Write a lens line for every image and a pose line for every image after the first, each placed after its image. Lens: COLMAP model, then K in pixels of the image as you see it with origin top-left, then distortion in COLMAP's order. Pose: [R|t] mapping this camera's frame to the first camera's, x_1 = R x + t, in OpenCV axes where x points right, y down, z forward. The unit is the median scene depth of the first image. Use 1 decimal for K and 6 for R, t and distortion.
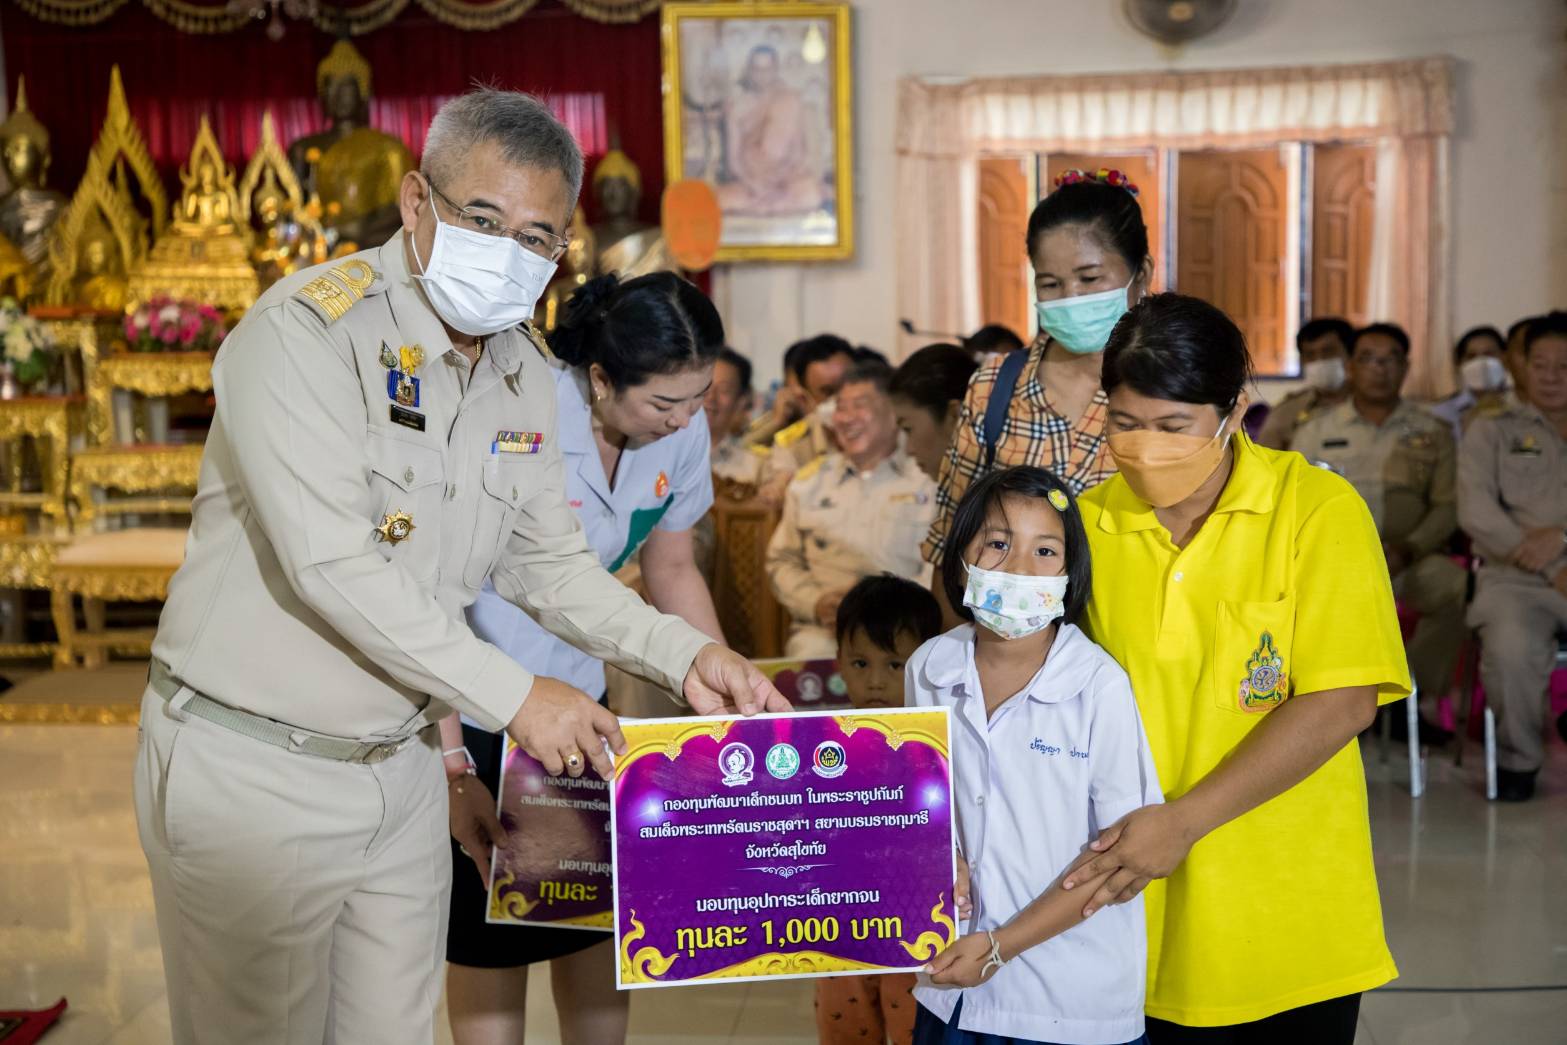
lens RADIAL K [[1906.8, 0, 783.5], [0, 1906.8, 522.5], [0, 0, 1]] dist [0.140670, 0.079632]
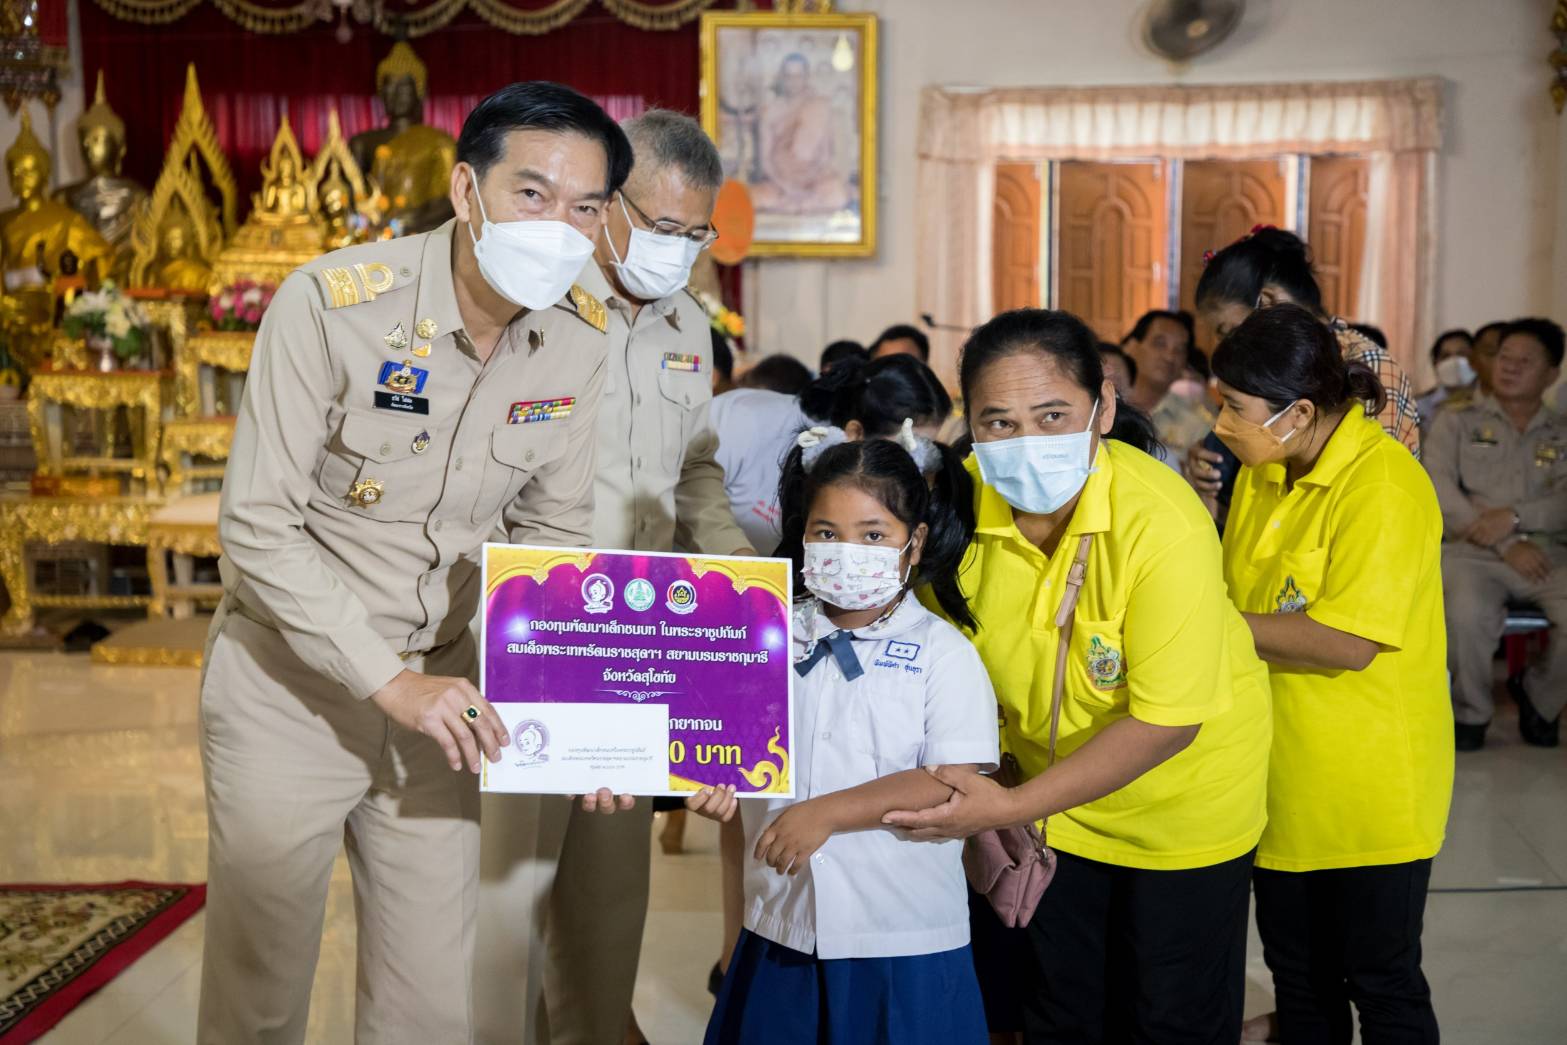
lens RADIAL K [[1906.8, 0, 783.5], [0, 1906.8, 522.5], [0, 0, 1]] dist [0.140670, 0.079632]
pose [[0.999823, 0.018781, -0.000765, -0.011477], [-0.018778, 0.999817, 0.003781, 0.007423], [0.000835, -0.003766, 0.999993, -0.065740]]
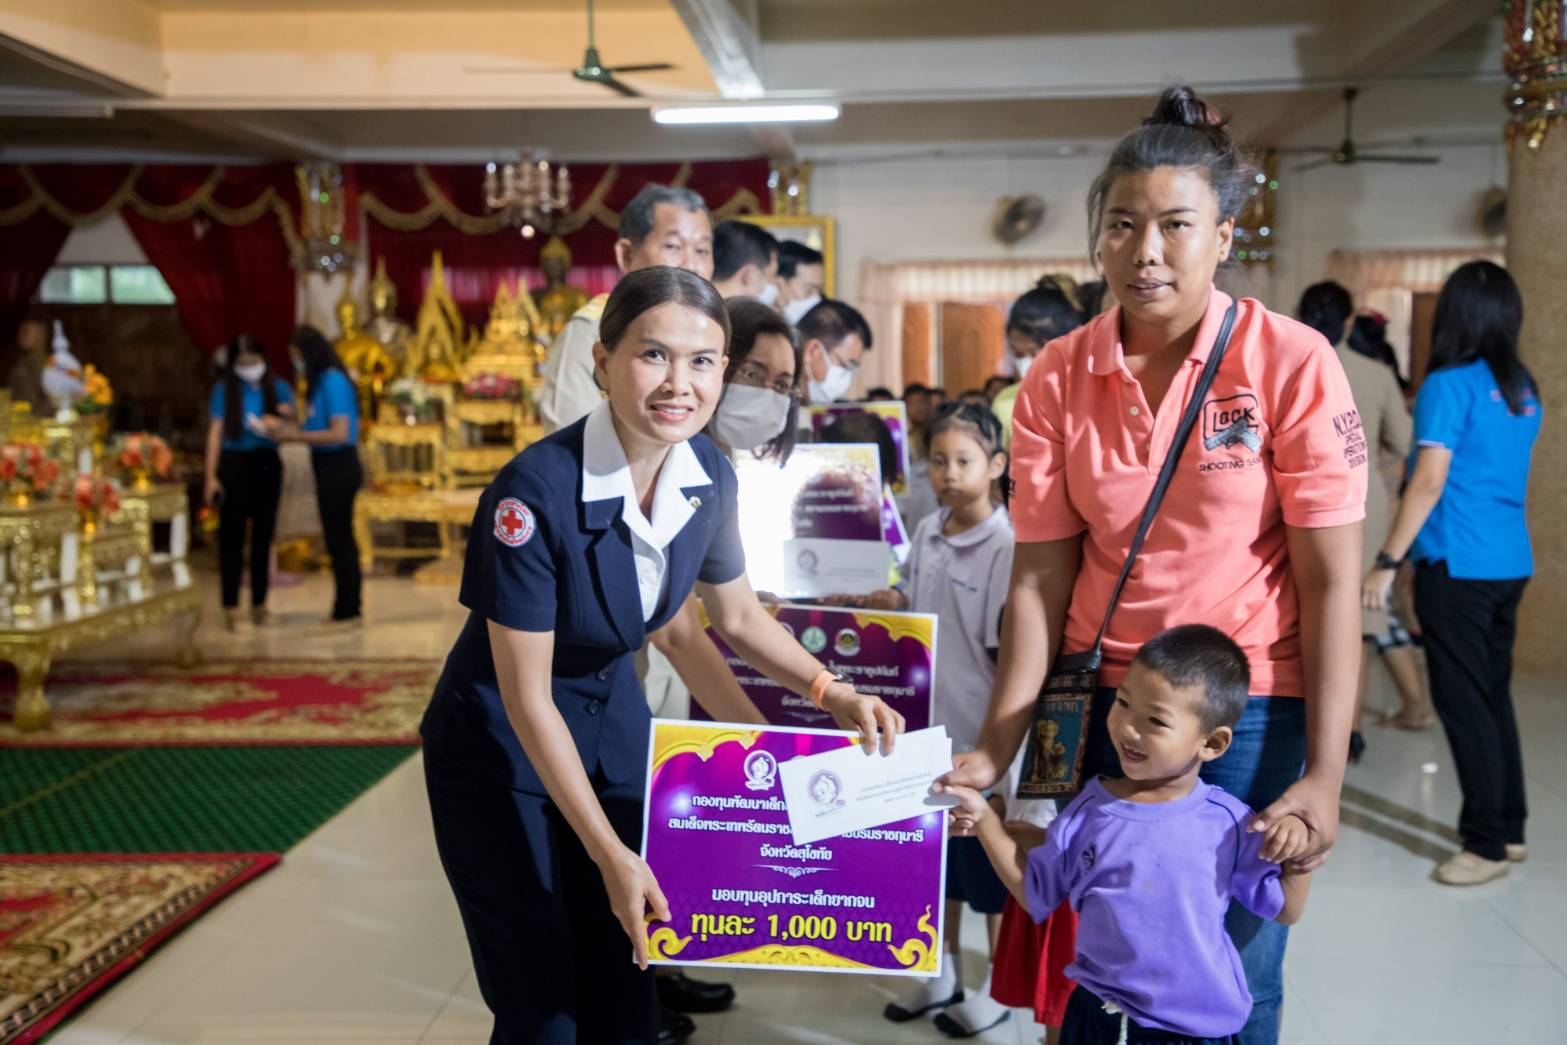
lens RADIAL K [[1906.8, 0, 783.5], [0, 1906.8, 522.5], [0, 0, 1]] dist [0.140670, 0.079632]
pose [[0.998270, 0.003071, 0.058716, -0.116745], [0.001328, 0.997203, -0.074734, 0.149745], [-0.058782, 0.074682, 0.995473, -0.766904]]
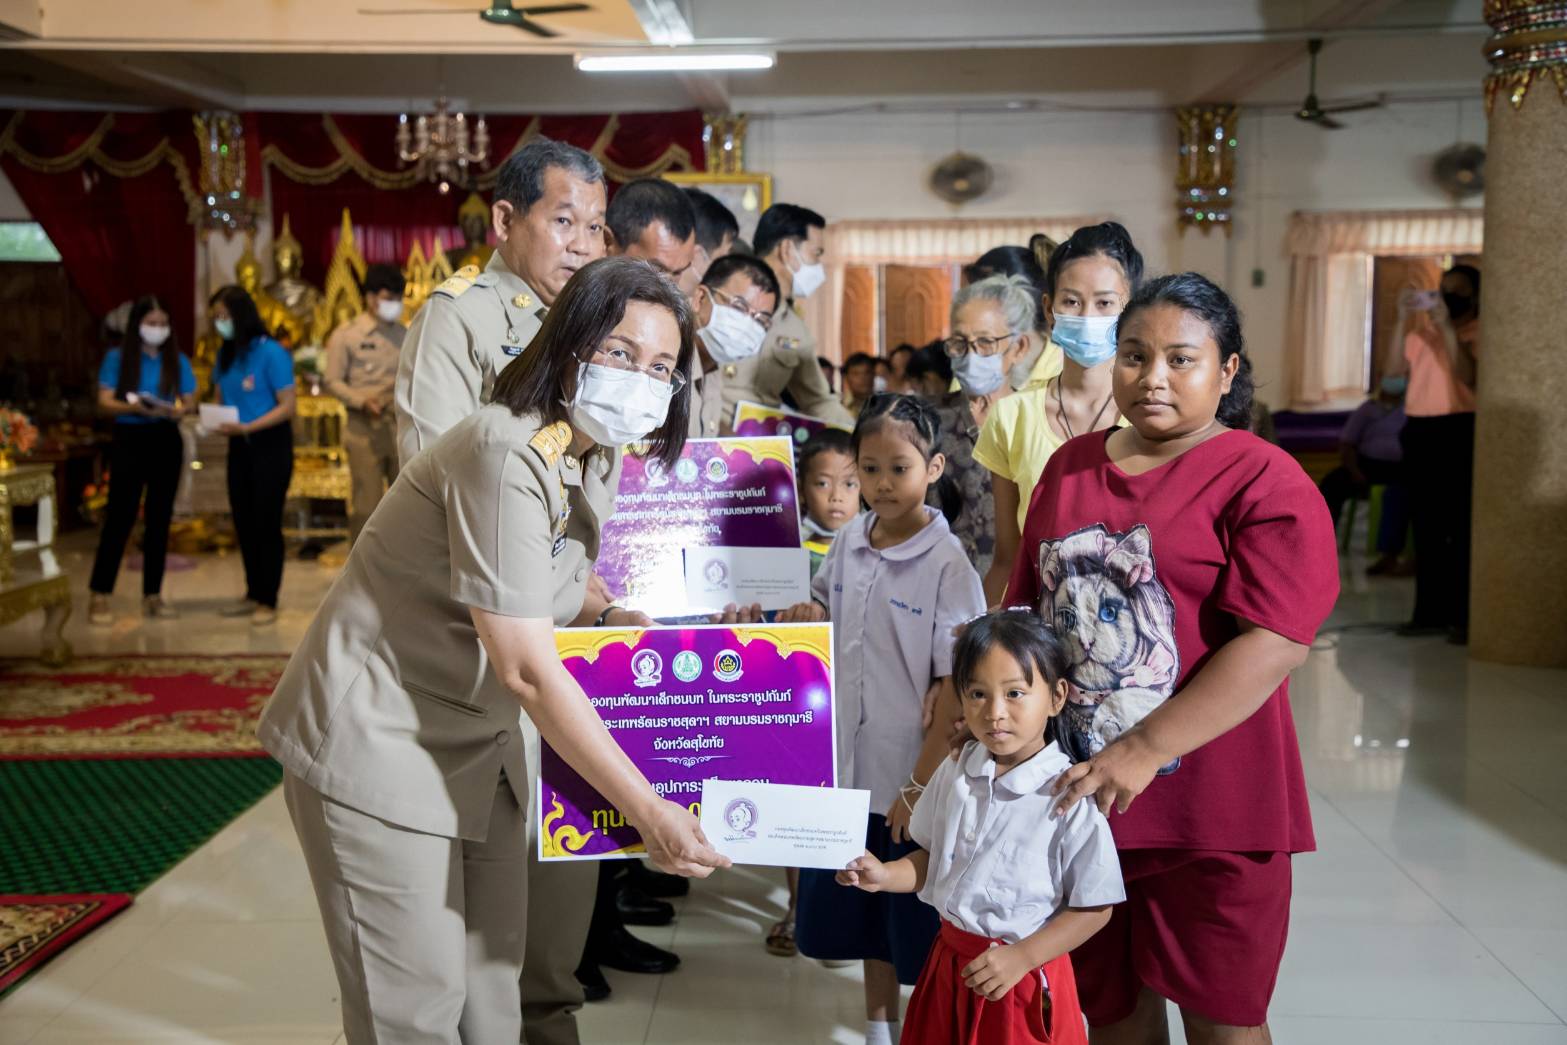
lens RADIAL K [[1906.8, 0, 783.5], [0, 1906.8, 522.5], [0, 0, 1]] dist [0.140670, 0.079632]
pose [[0.996357, 0.001023, 0.085279, -0.098454], [0.003436, 0.998635, -0.052119, 0.126425], [-0.085216, 0.052222, 0.994993, -0.676792]]
